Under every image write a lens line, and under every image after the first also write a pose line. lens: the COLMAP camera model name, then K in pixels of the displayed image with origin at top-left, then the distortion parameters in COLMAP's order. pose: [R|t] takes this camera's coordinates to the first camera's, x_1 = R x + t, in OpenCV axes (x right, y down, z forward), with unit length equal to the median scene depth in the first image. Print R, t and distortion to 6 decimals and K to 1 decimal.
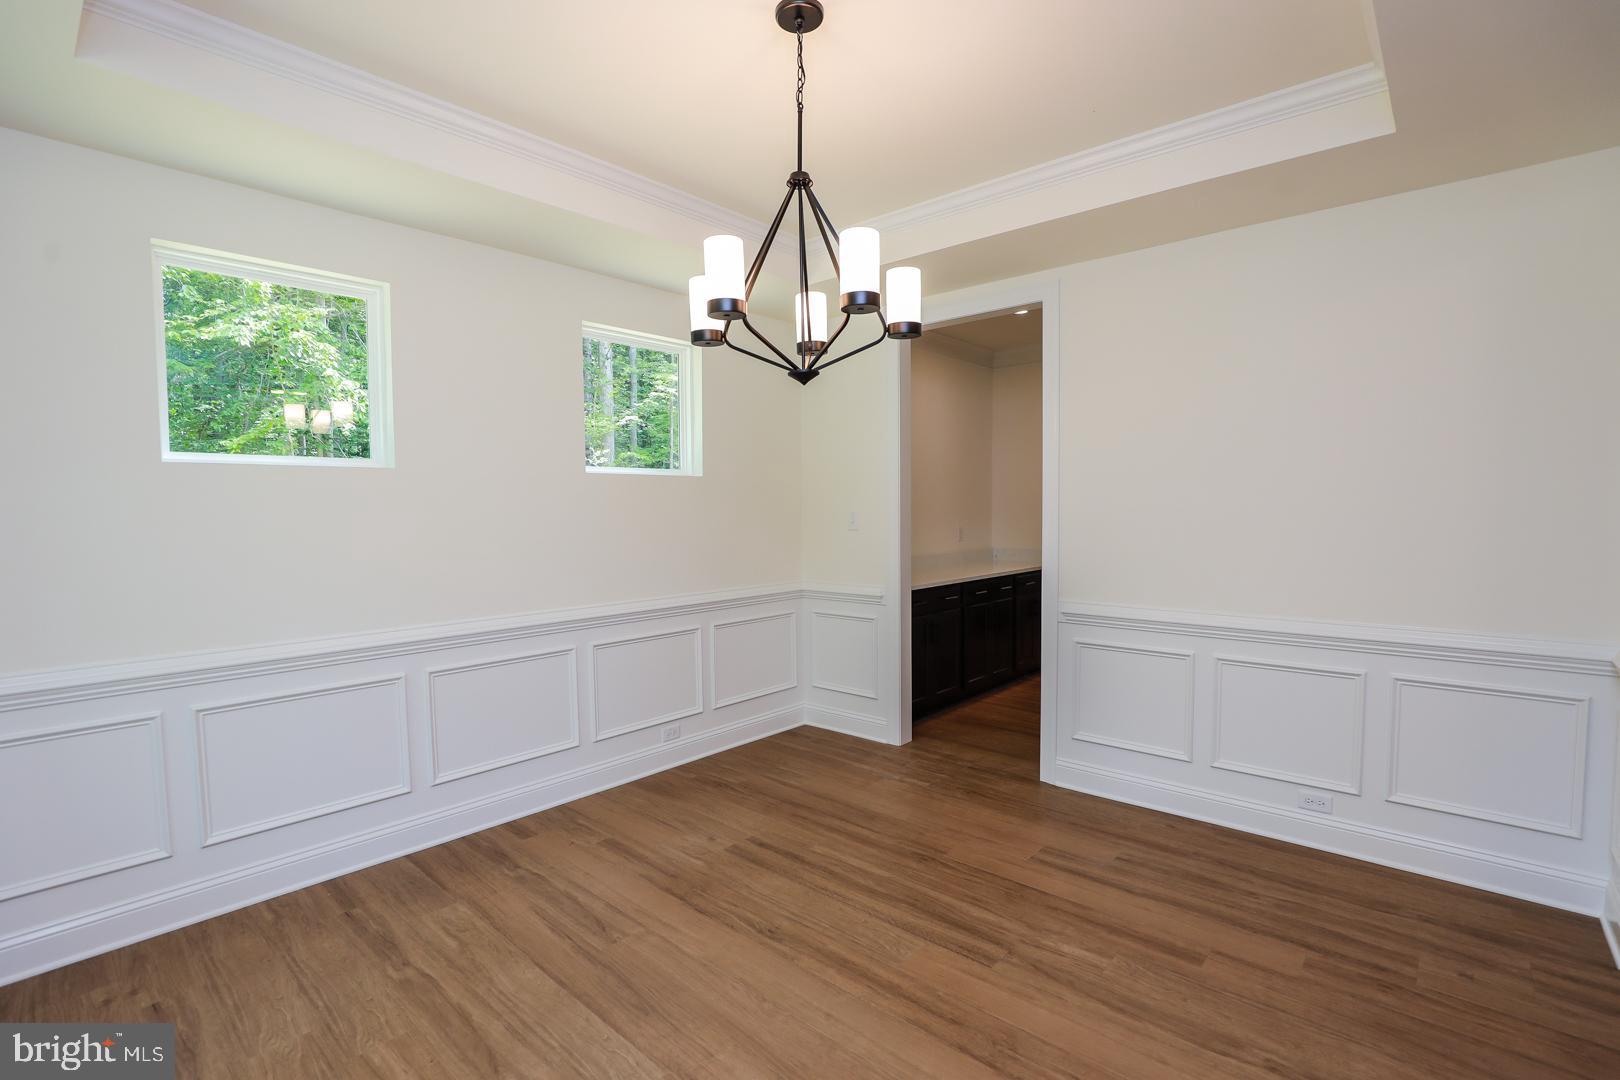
lens RADIAL K [[742.8, 0, 816.4], [0, 742.8, 514.8], [0, 0, 1]] dist [-0.020304, -0.000349]
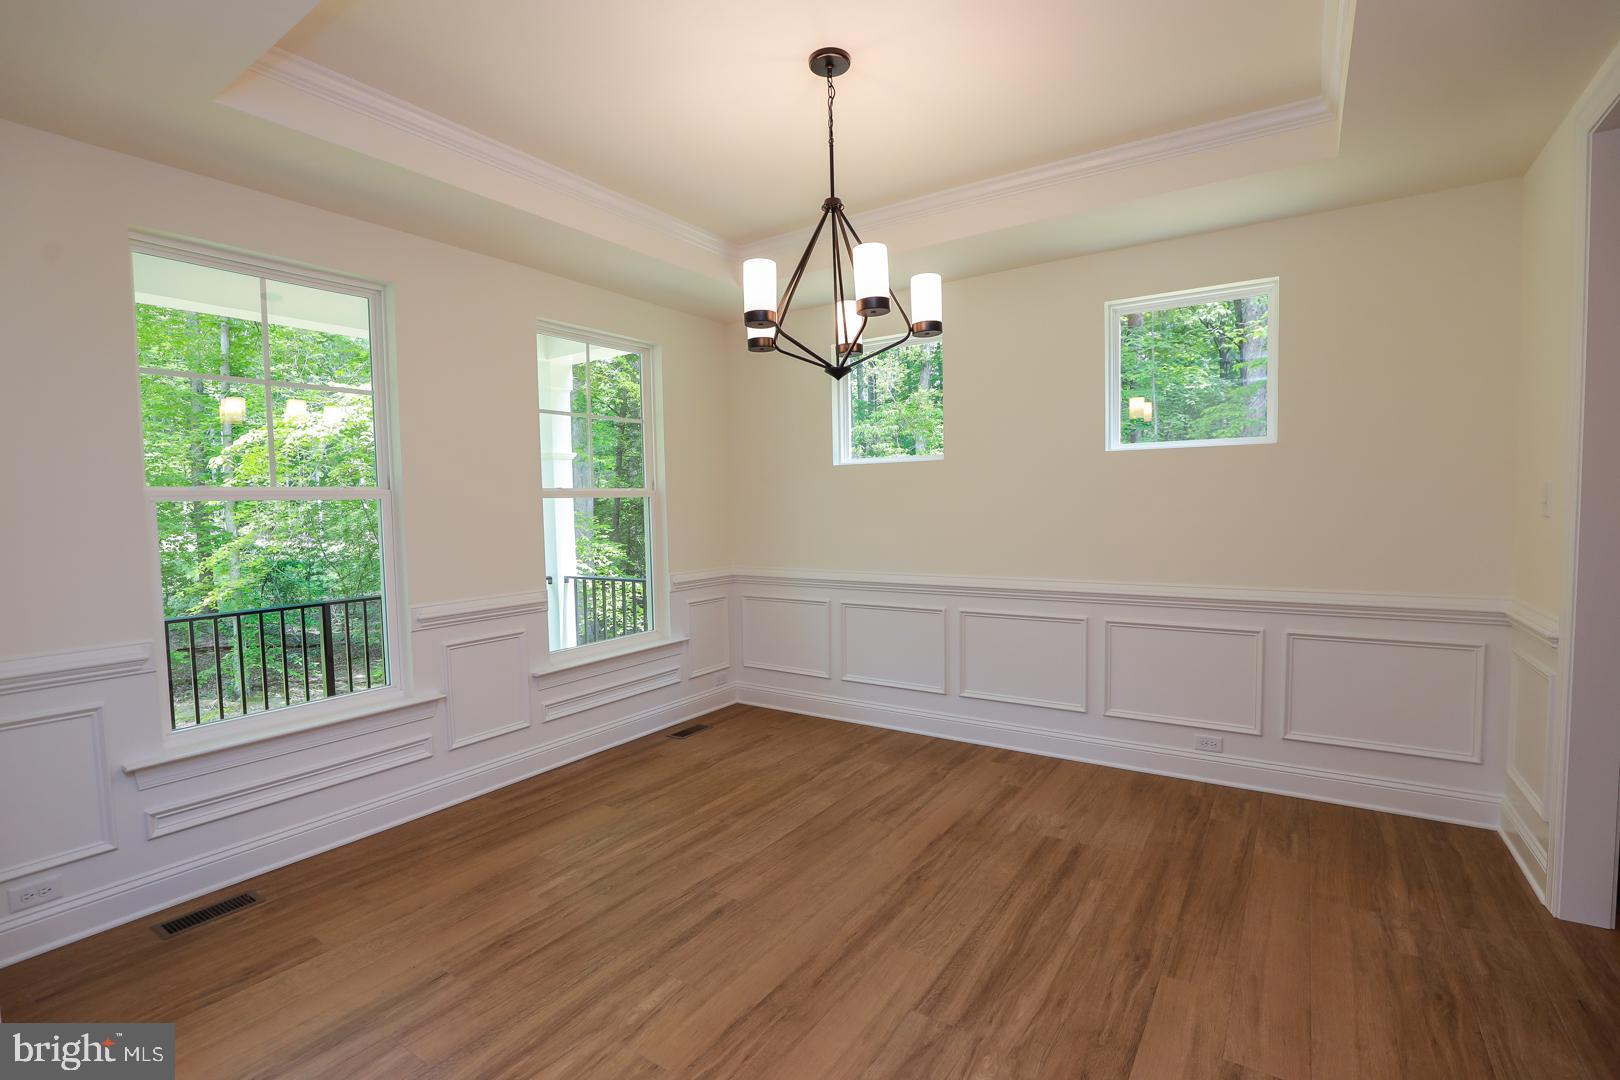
lens RADIAL K [[742.8, 0, 816.4], [0, 742.8, 514.8], [0, 0, 1]] dist [-0.020304, -0.000349]
pose [[0.141936, 0.021549, -0.989641, 0.870366], [0.004940, 0.999735, 0.022477, 0.004543], [0.989864, -0.008080, 0.141792, 0.620453]]
